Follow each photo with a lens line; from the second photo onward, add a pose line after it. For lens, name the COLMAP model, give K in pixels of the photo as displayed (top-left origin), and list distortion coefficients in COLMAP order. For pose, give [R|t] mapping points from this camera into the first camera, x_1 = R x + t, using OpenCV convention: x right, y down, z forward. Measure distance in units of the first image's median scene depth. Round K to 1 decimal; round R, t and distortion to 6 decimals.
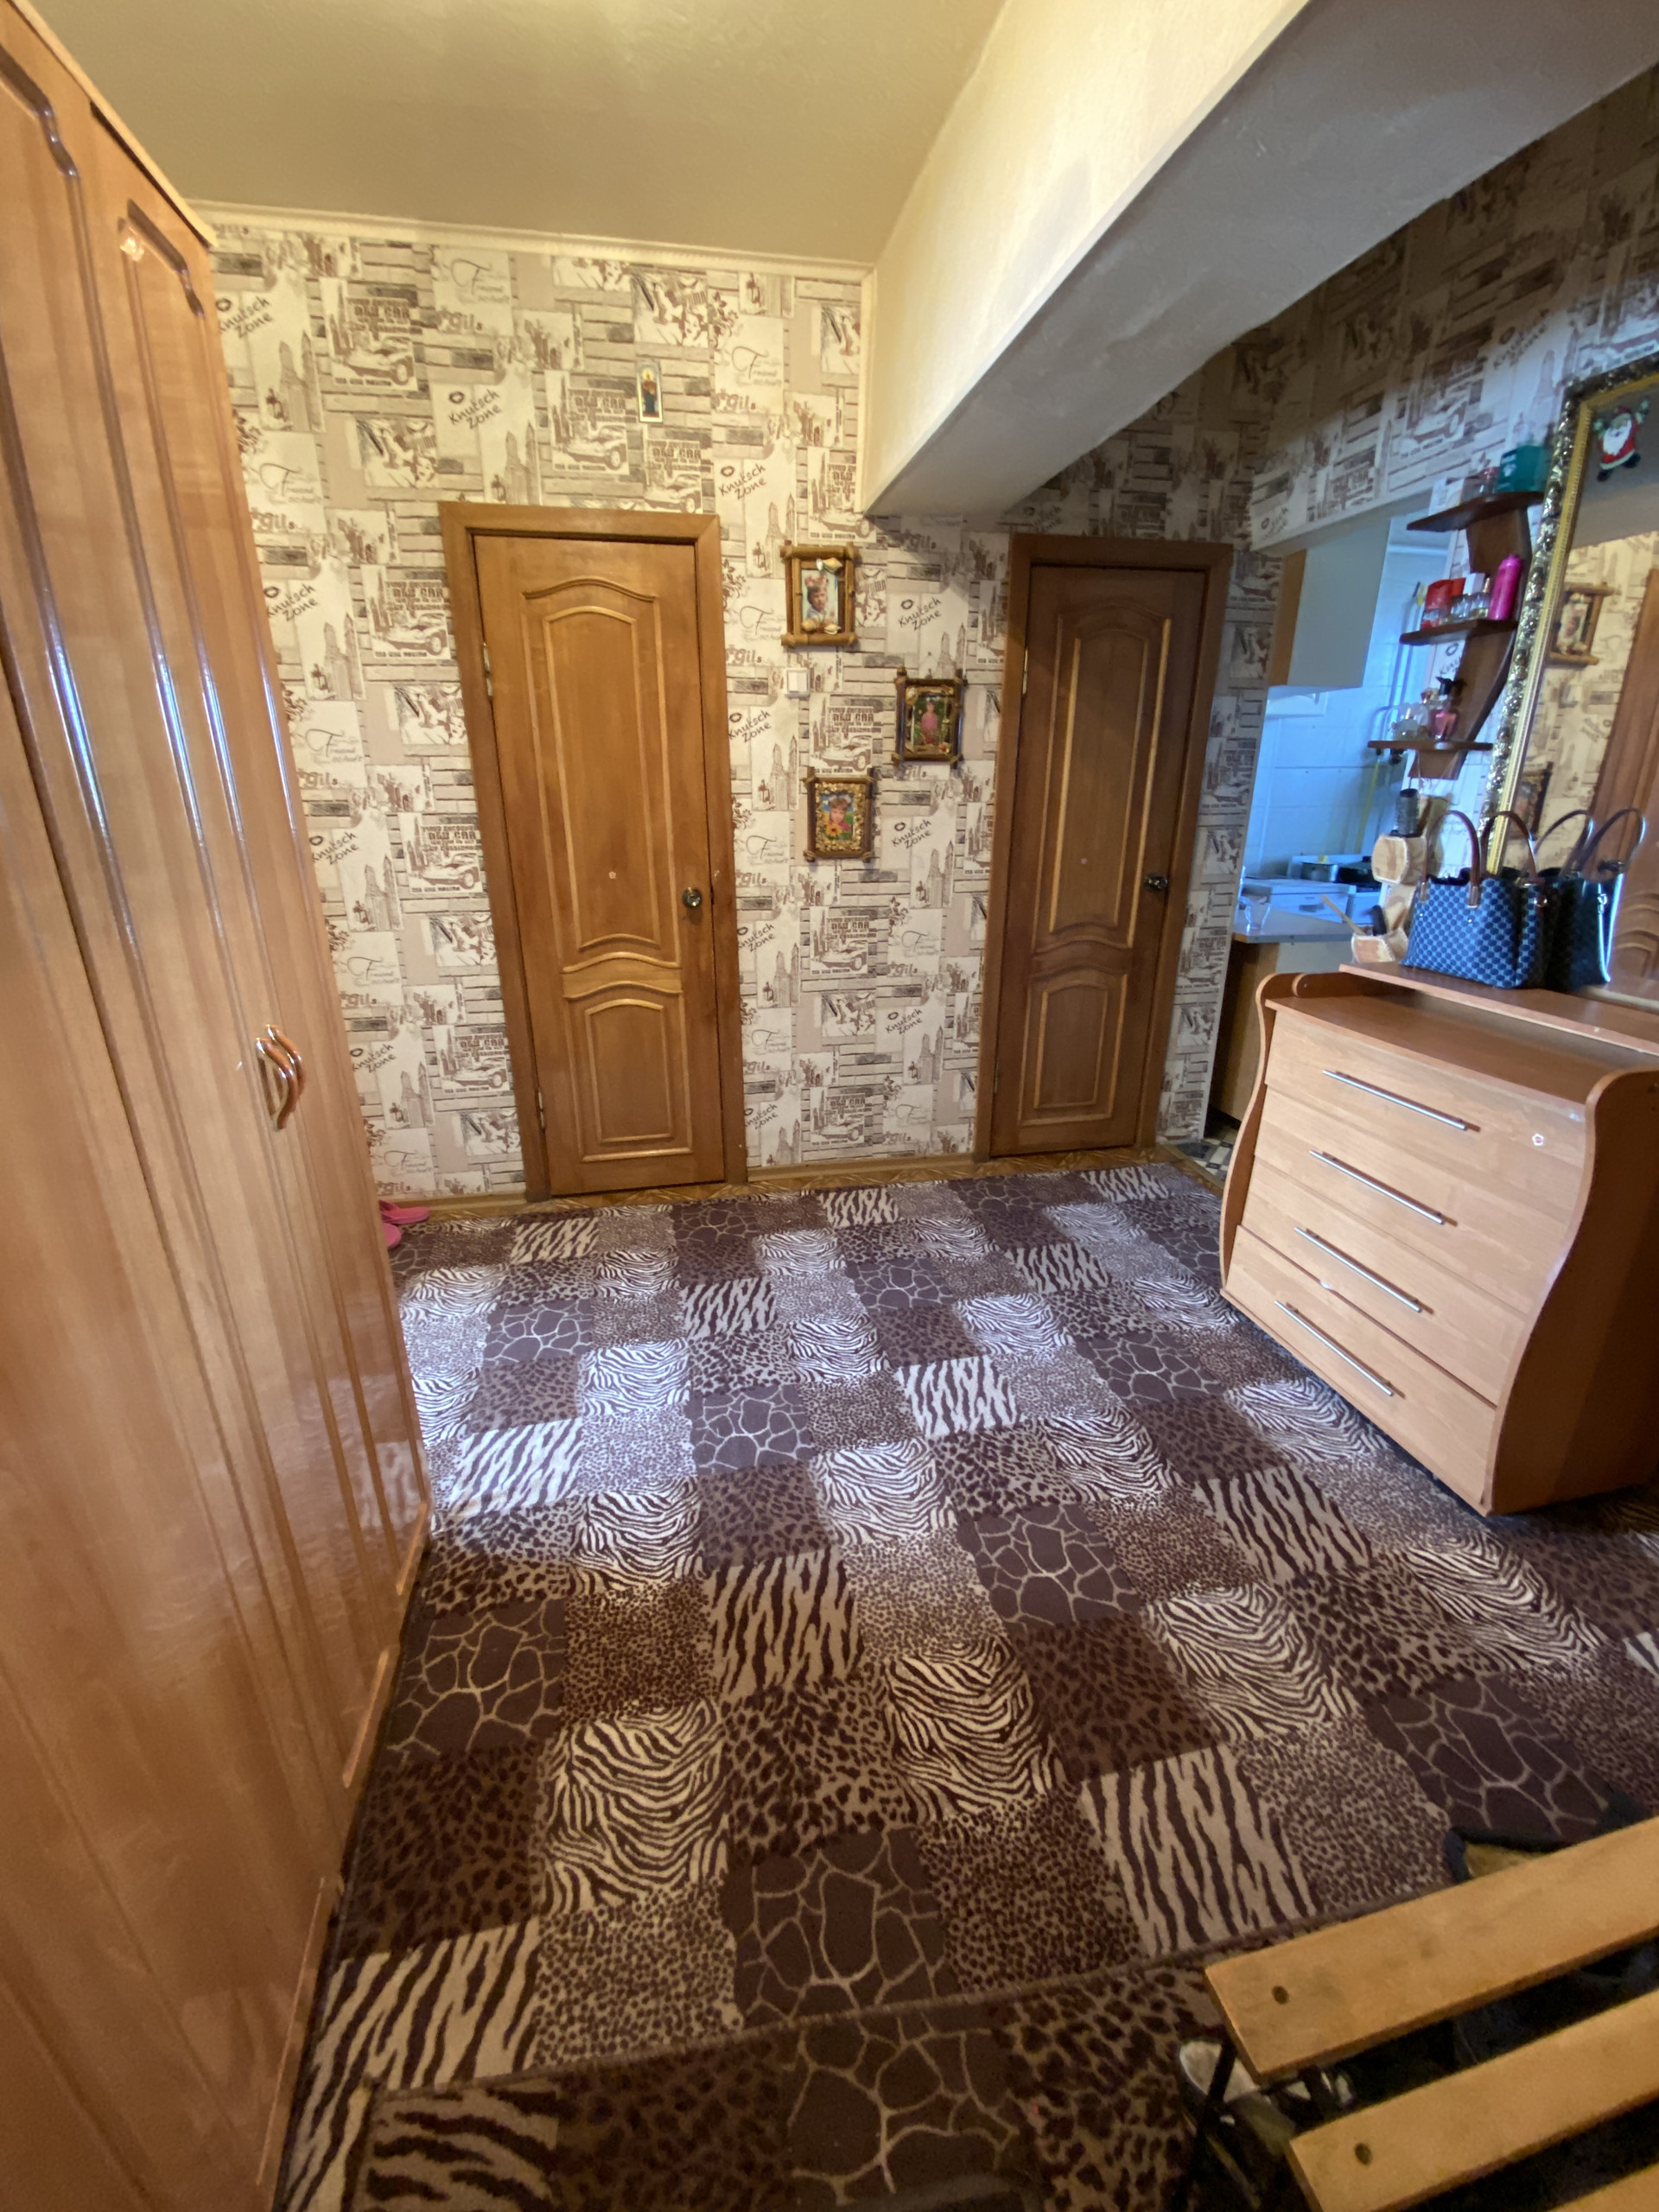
lens RADIAL K [[900.1, 0, 821.9], [0, 900.1, 1099.1], [0, 0, 1]] dist [-0.034355, -0.002159]
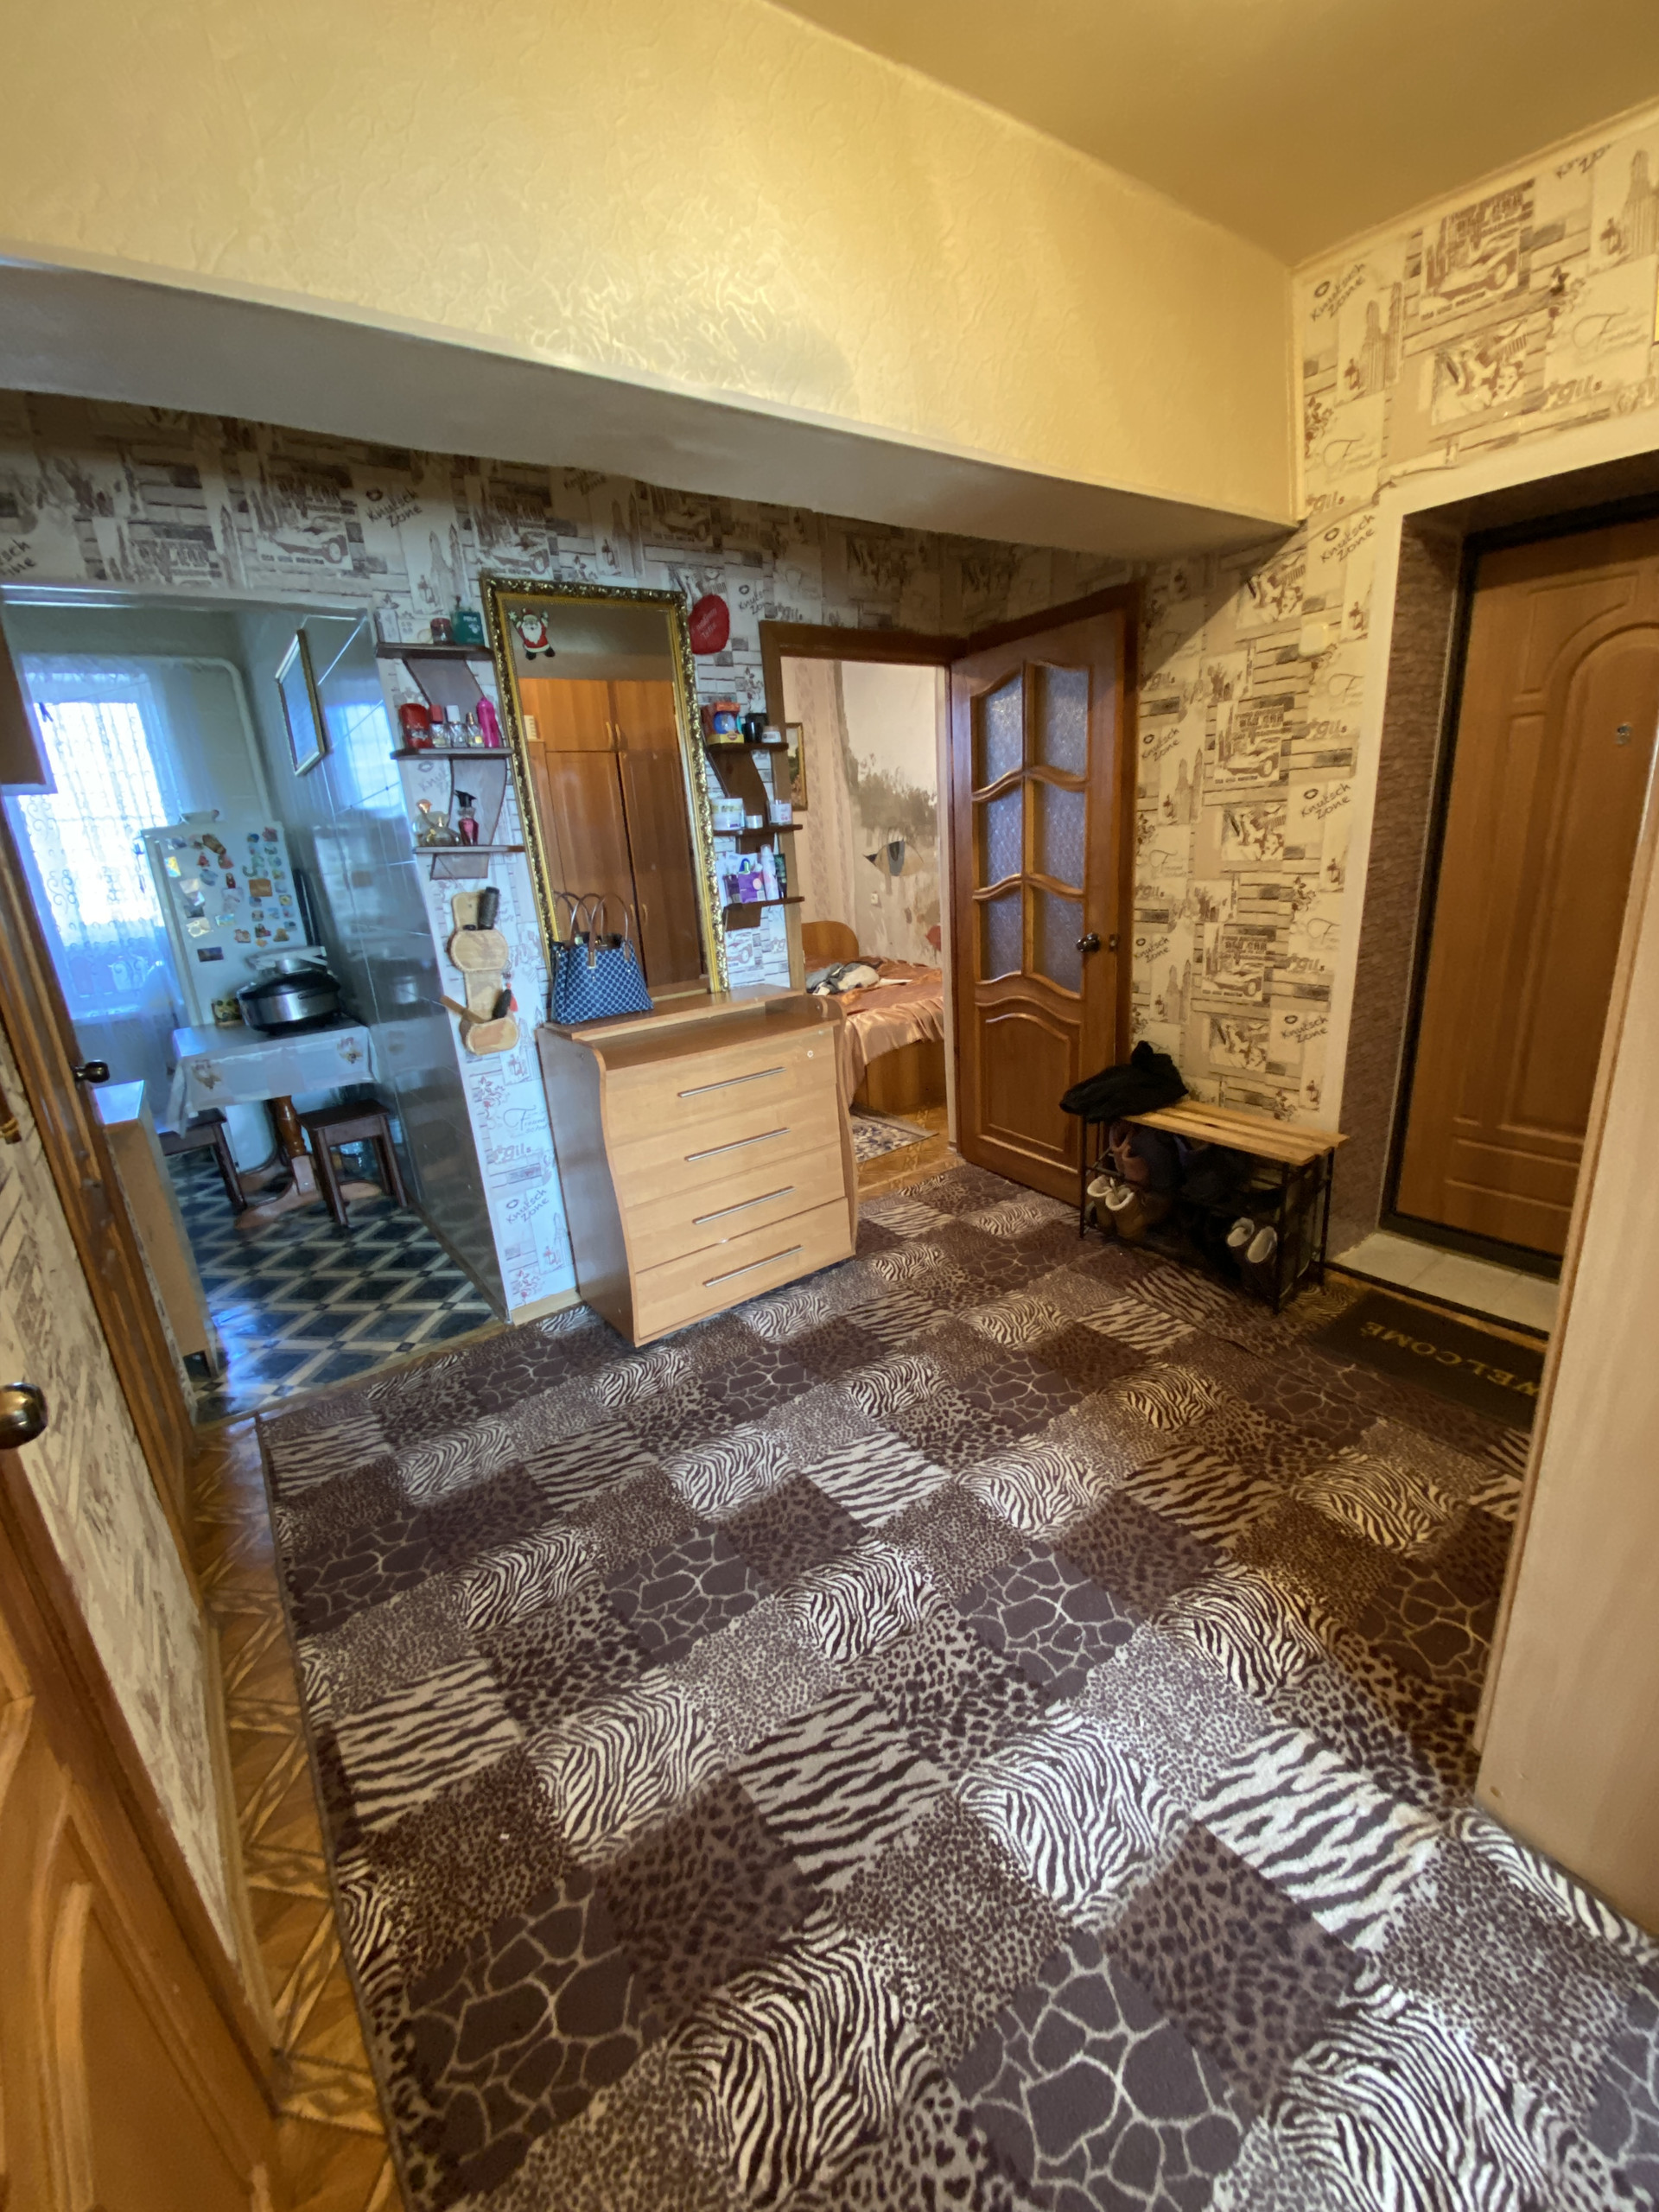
lens RADIAL K [[900.1, 0, 807.2], [0, 900.1, 1099.9], [0, 0, 1]] dist [-0.034355, -0.002159]
pose [[-0.421519, -0.229737, 0.877236, -0.618156], [0.370425, 0.839364, 0.397811, -0.459950], [-0.827712, 0.492635, -0.268707, 1.202963]]
